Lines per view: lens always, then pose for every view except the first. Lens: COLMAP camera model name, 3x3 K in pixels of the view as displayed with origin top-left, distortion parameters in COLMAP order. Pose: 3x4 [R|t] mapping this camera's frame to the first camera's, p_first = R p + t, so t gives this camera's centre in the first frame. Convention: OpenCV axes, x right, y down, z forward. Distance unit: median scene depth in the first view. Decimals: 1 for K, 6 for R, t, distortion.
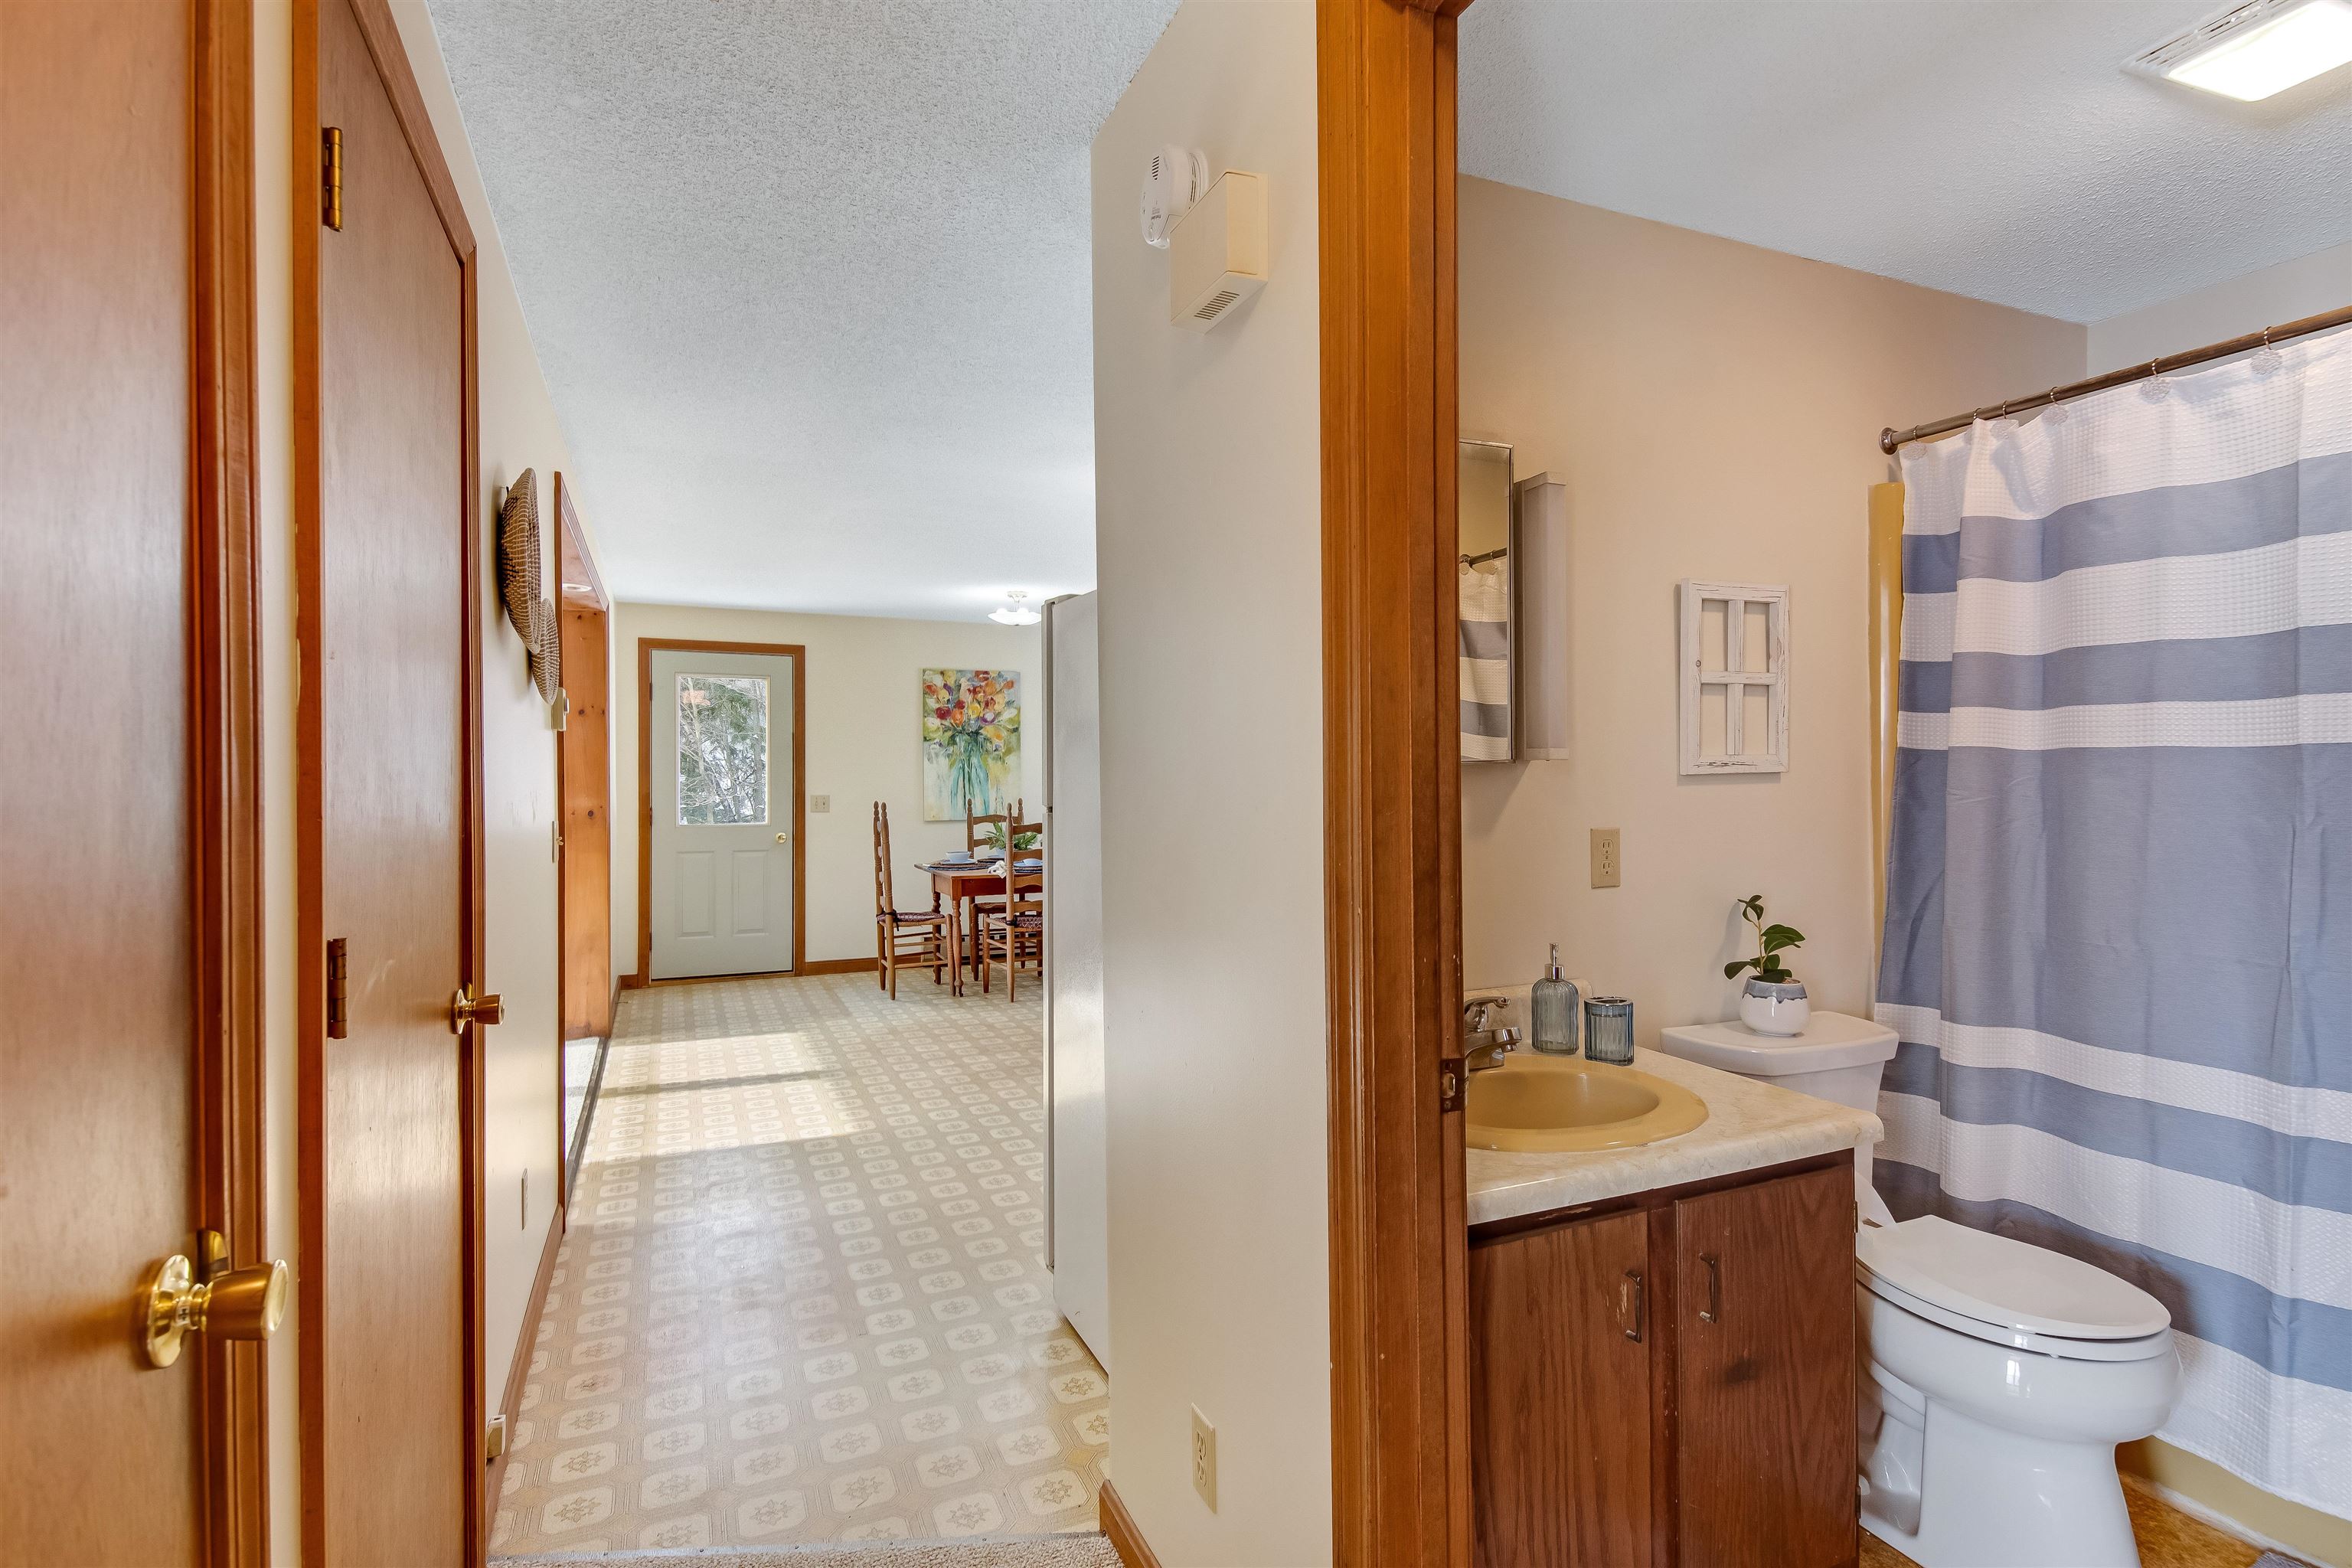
lens RADIAL K [[1124.7, 0, 1176.0], [0, 1124.7, 784.0], [0, 0, 1]] dist [0.000170, -0.000028]
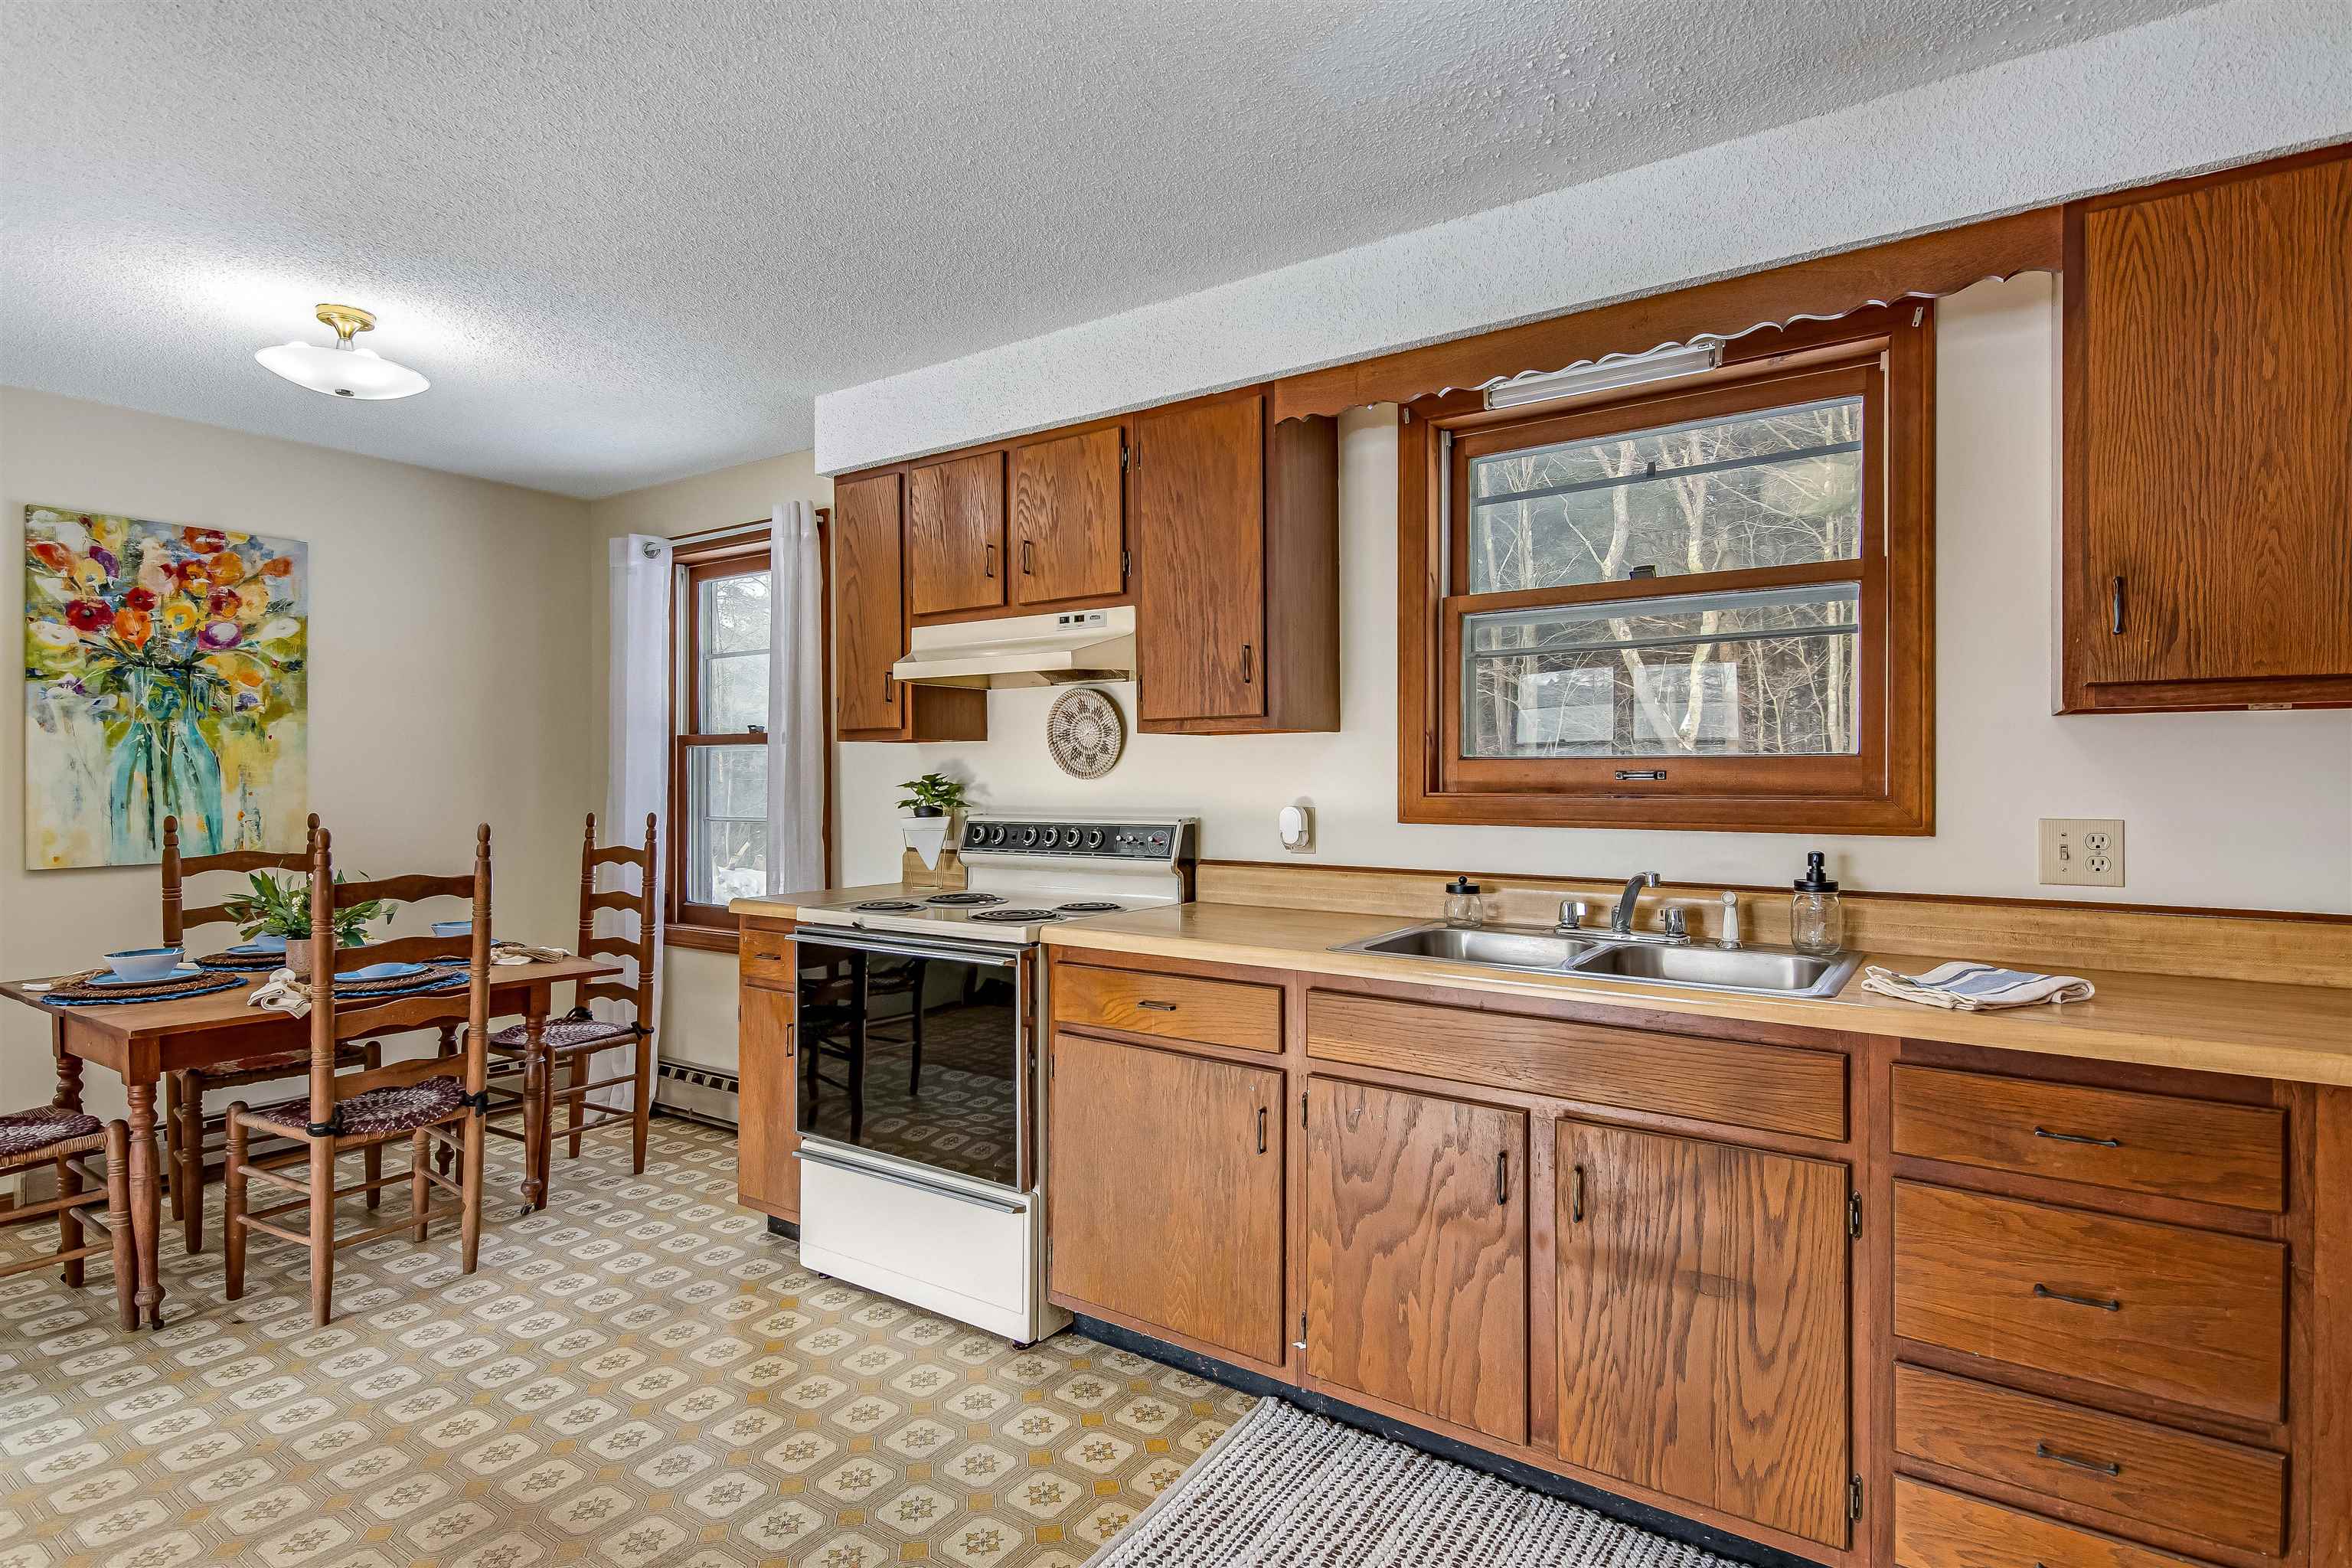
lens RADIAL K [[1171.6, 0, 1176.1], [0, 1171.6, 776.4], [0, 0, 1]] dist [0.013203, -0.010343]
pose [[0.846613, 0.004417, 0.532191, -0.095403], [-0.000731, 0.999974, -0.007137, 0.000858], [-0.532209, 0.005653, 0.846594, 0.406449]]
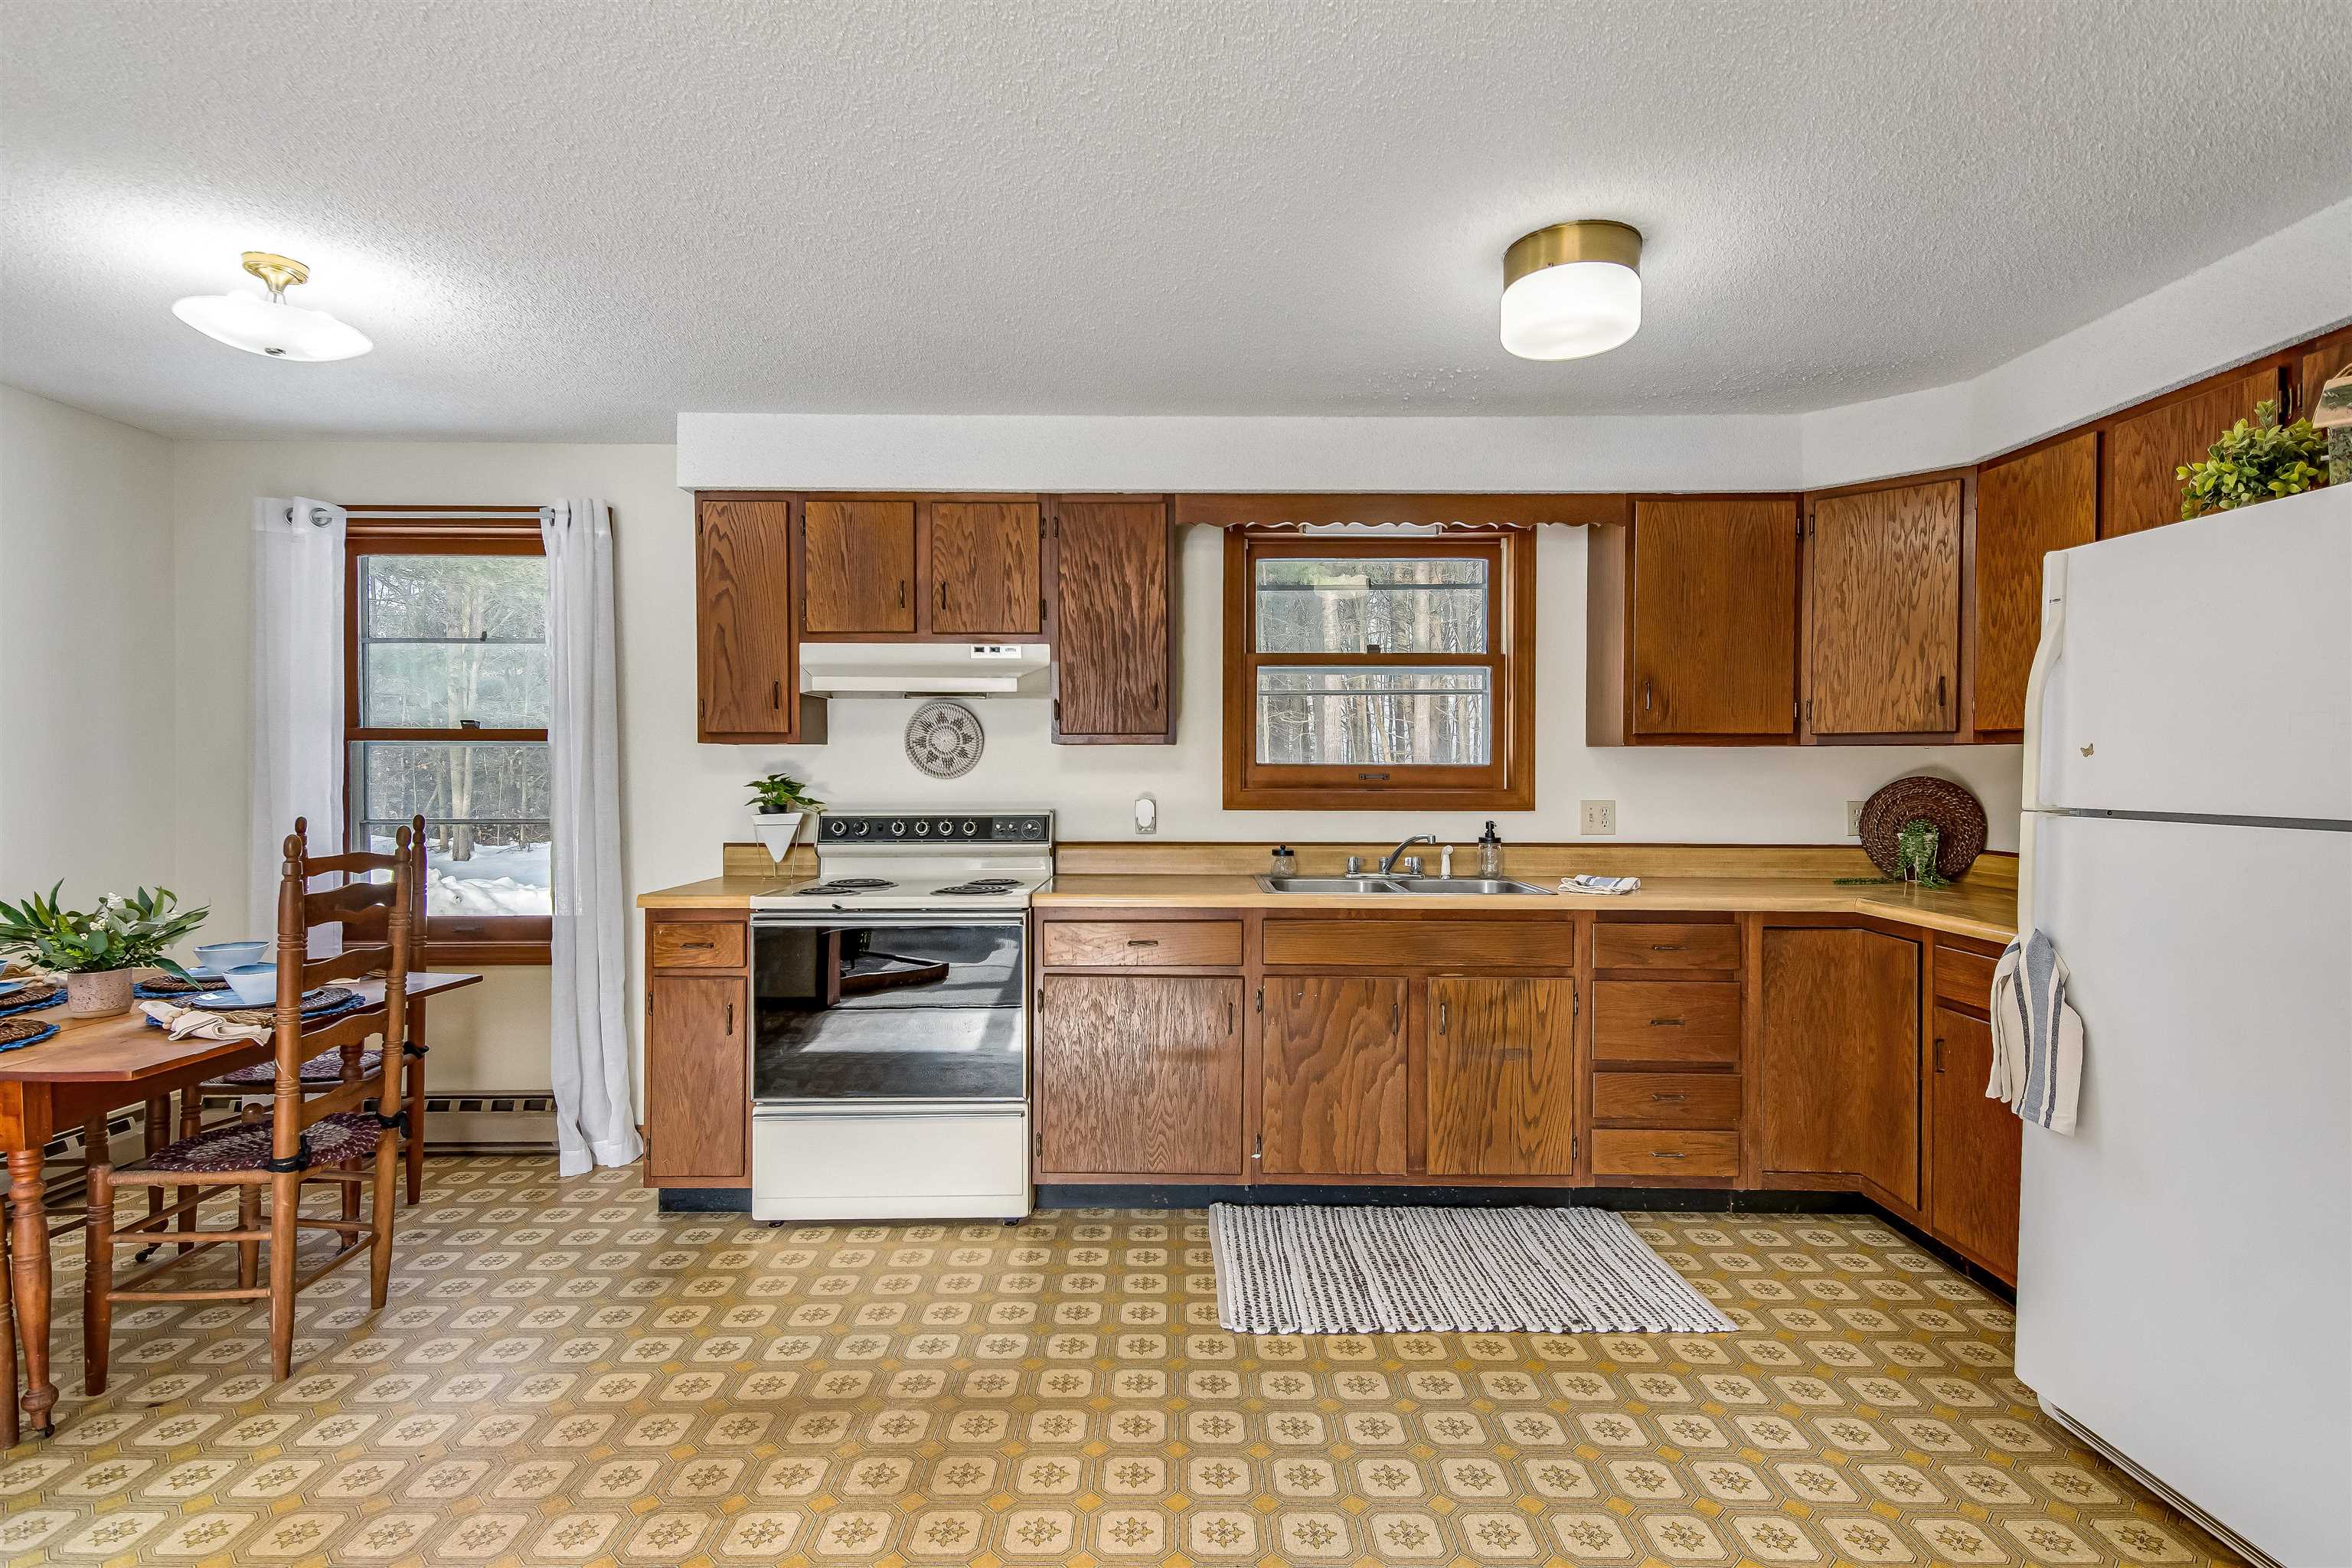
lens RADIAL K [[1164.6, 0, 1176.0], [0, 1164.6, 784.0], [0, 0, 1]] dist [0.002022, -0.001168]
pose [[0.393418, -0.003249, 0.919354, -0.319092], [0.000786, 0.999995, 0.003197, -0.000469], [-0.919359, -0.000535, 0.393418, 0.491787]]
